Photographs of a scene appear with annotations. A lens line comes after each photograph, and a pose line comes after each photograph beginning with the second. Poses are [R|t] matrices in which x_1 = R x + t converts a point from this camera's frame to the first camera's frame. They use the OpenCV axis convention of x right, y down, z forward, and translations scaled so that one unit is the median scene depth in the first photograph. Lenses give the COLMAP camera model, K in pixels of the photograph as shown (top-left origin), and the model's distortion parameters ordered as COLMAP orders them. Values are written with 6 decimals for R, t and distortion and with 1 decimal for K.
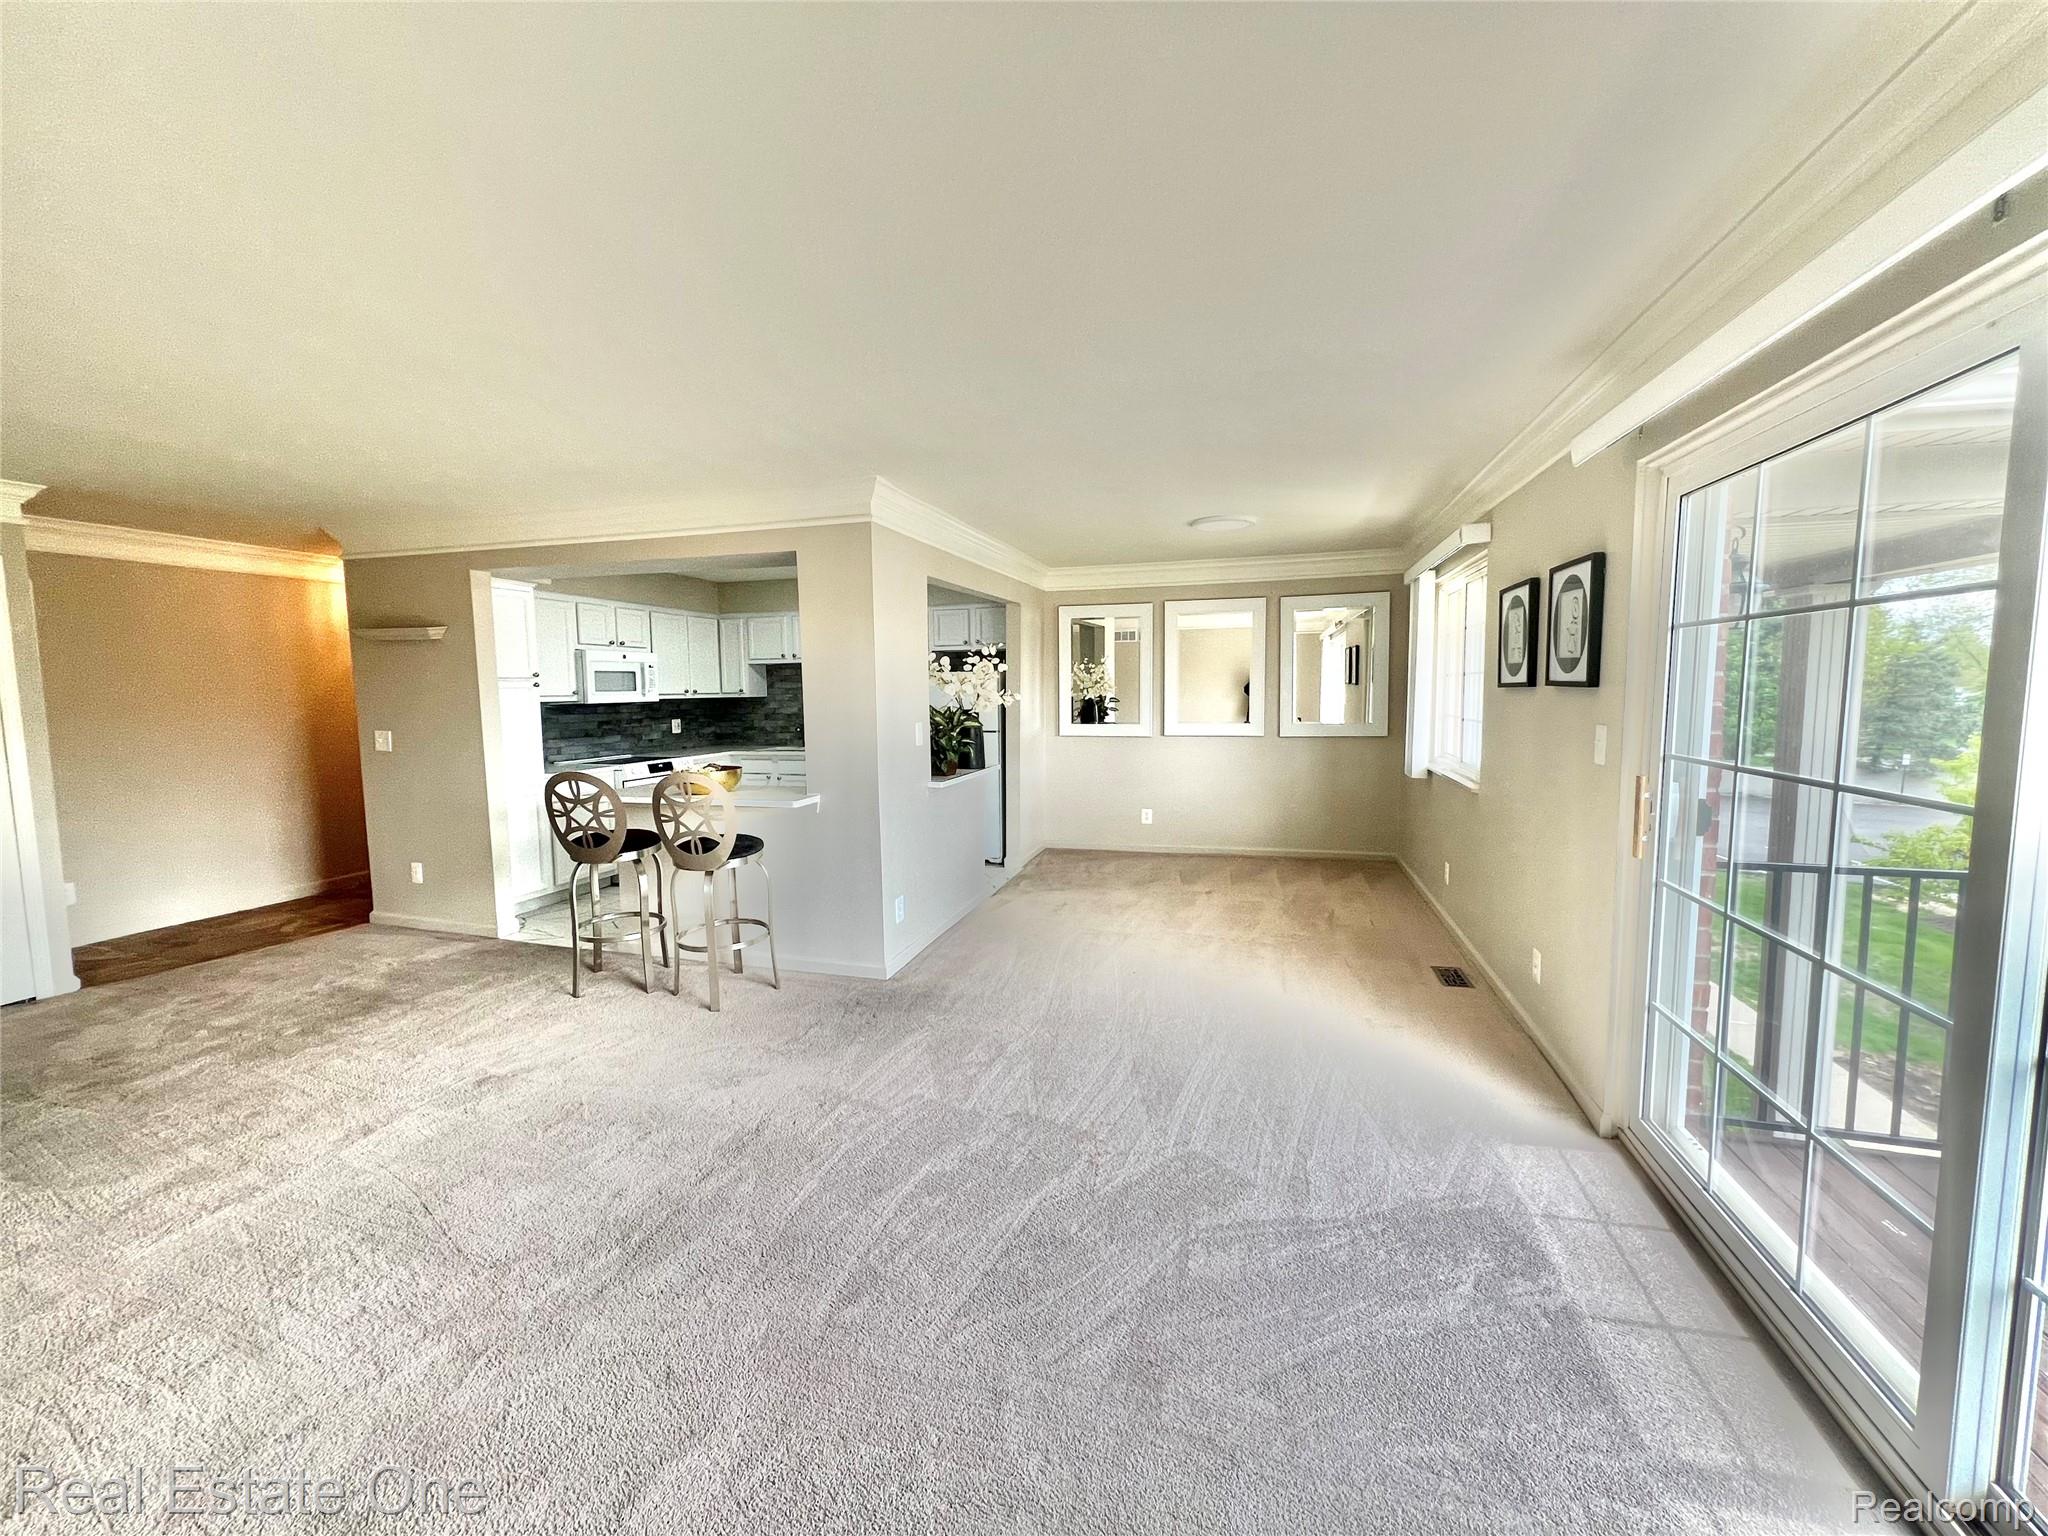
lens RADIAL K [[817.8, 0, 1017.8], [0, 817.8, 758.7], [0, 0, 1]] dist [-0.000182, 0.000160]
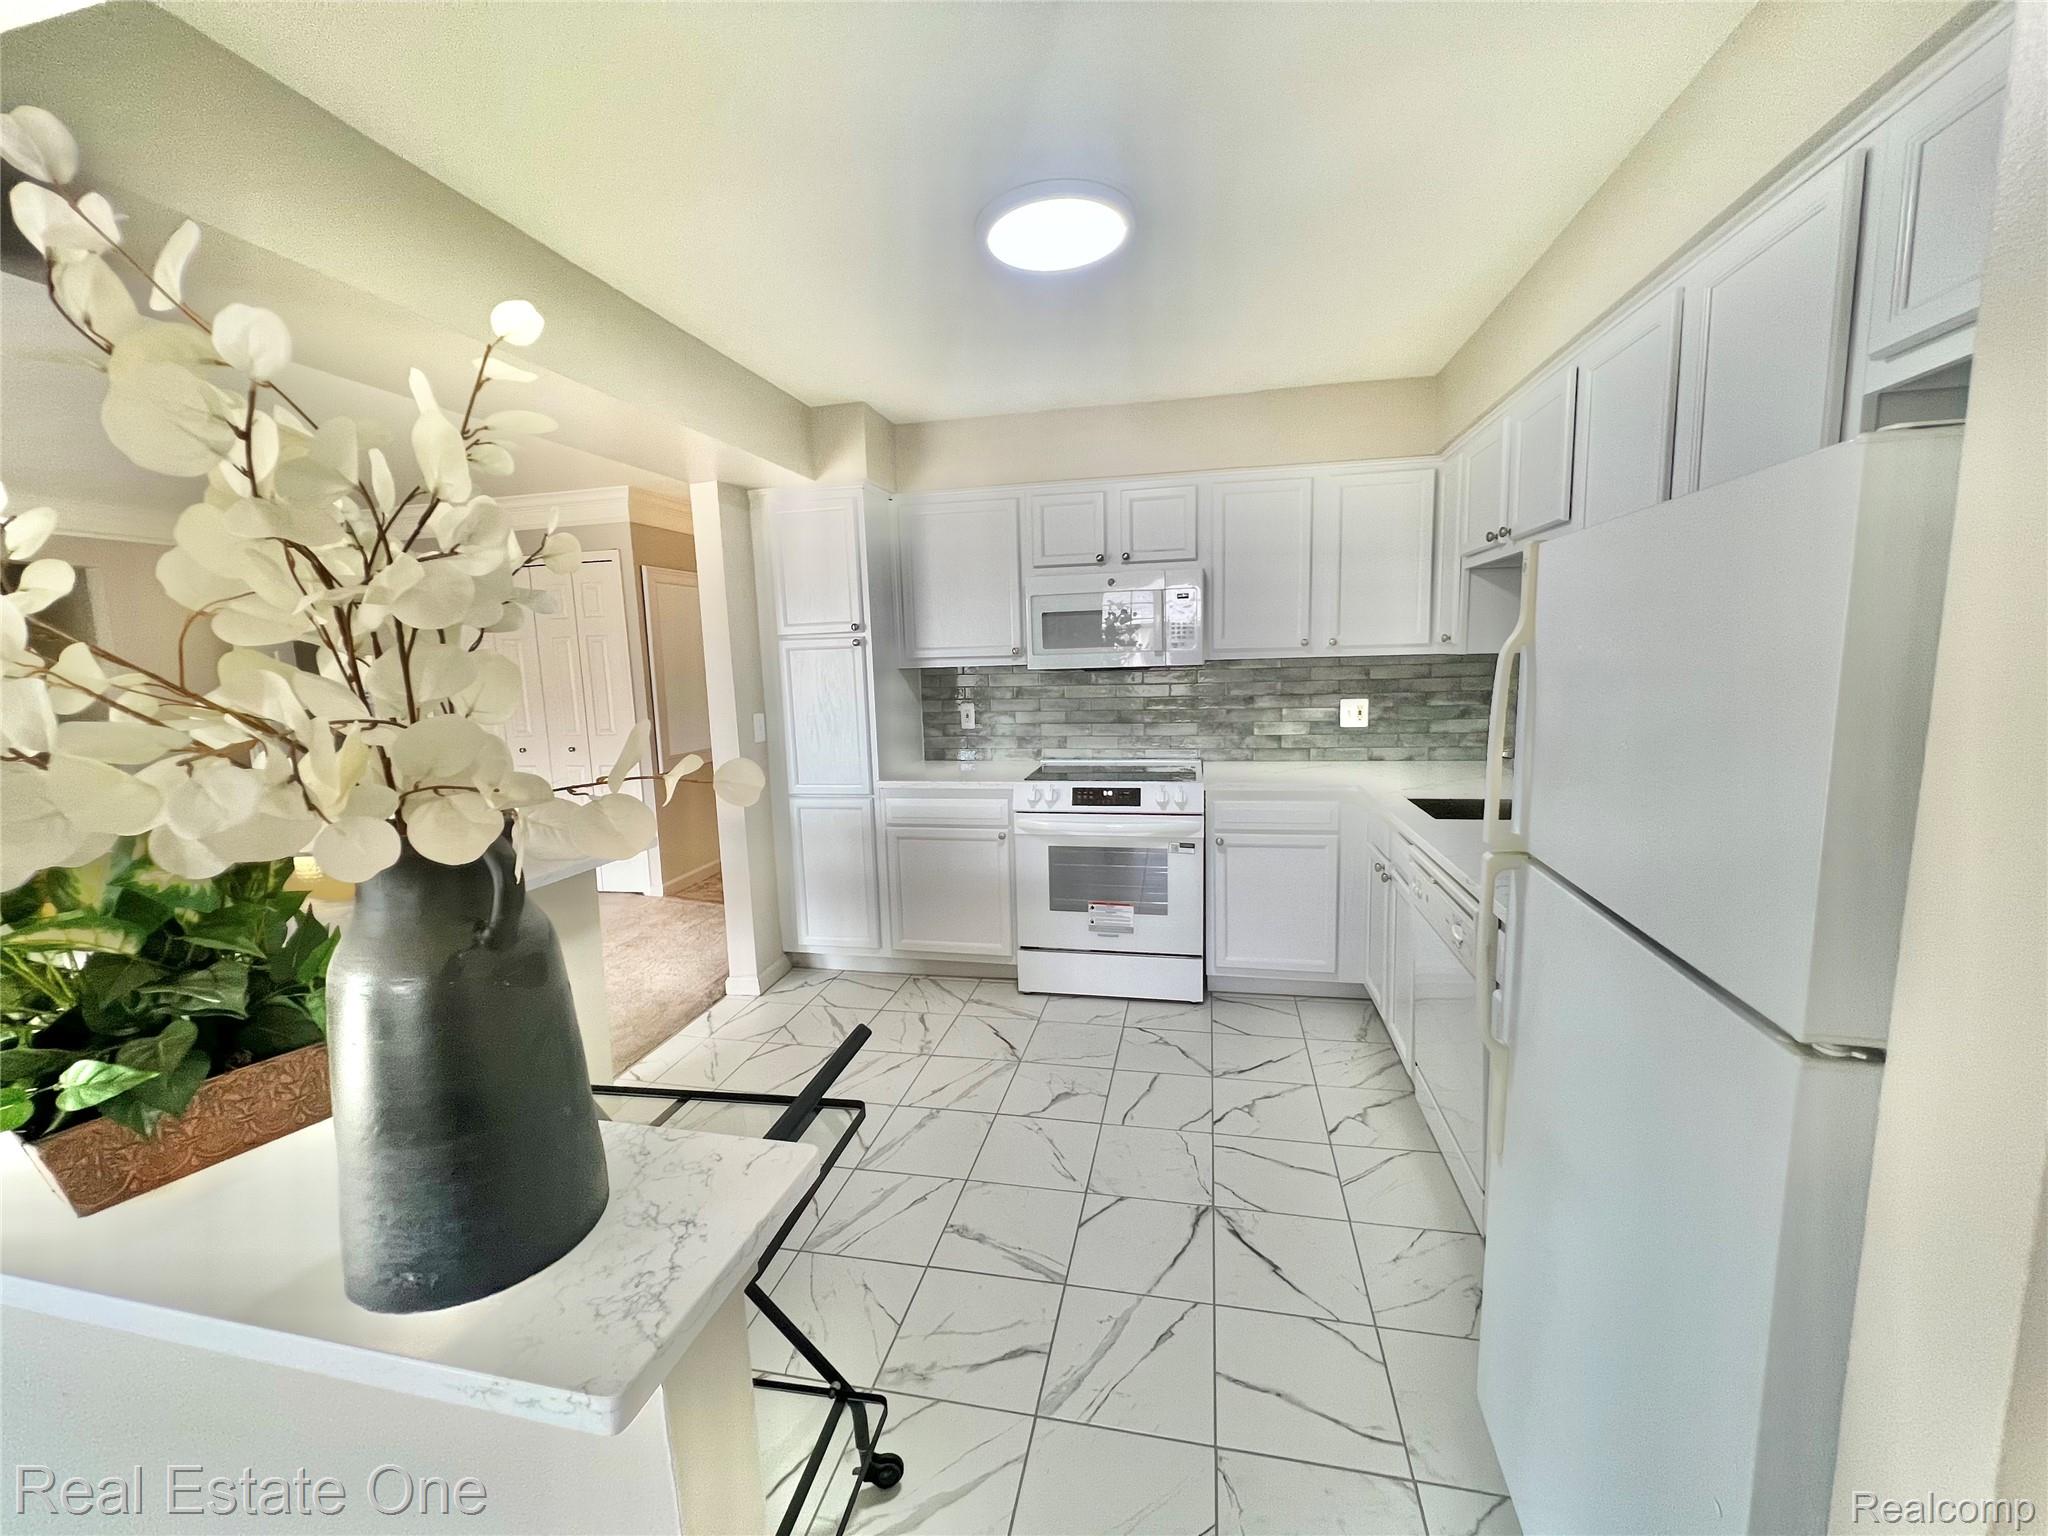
lens RADIAL K [[817.8, 0, 1019.0], [0, 817.8, 766.4], [0, 0, 1]] dist [-0.000182, 0.000160]
pose [[0.070999, 0.144170, -0.987003, 0.056910], [-0.058558, 0.988396, 0.140162, -0.069029], [0.995756, 0.047845, 0.078618, 0.812093]]
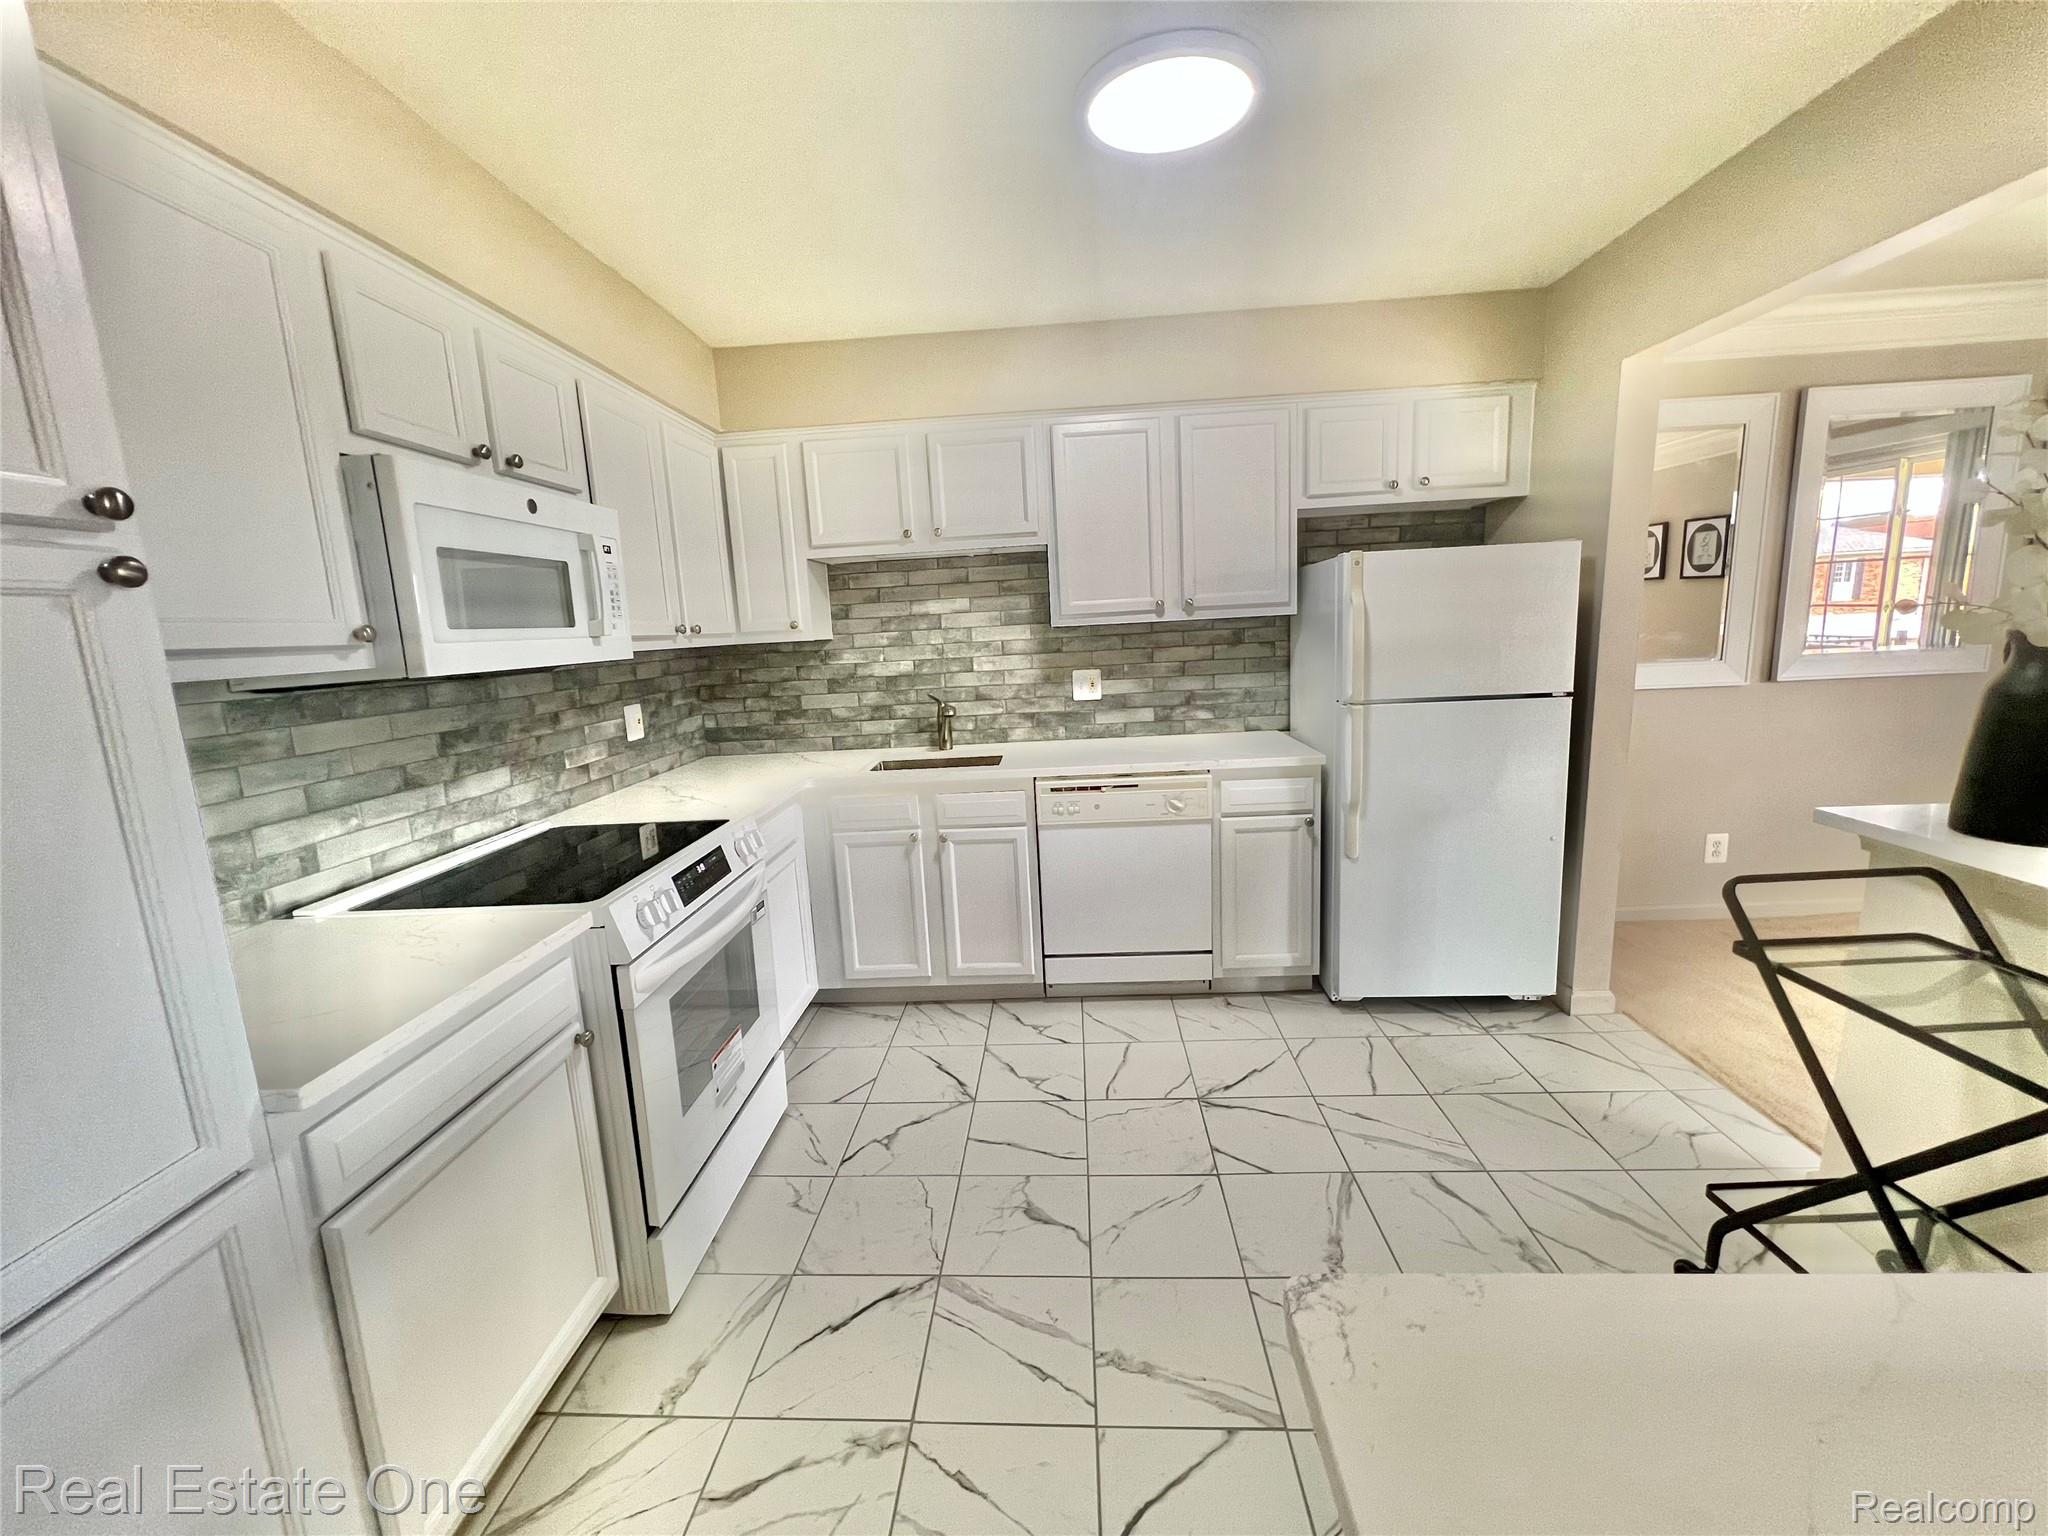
lens RADIAL K [[817.8, 0, 1022.4], [0, 817.8, 764.4], [0, 0, 1]] dist [-0.000182, 0.000160]
pose [[0.971205, -0.075227, 0.226059, -0.347084], [0.058242, 0.995019, 0.080898, -0.043228], [-0.231019, -0.065402, 0.970749, 0.608895]]
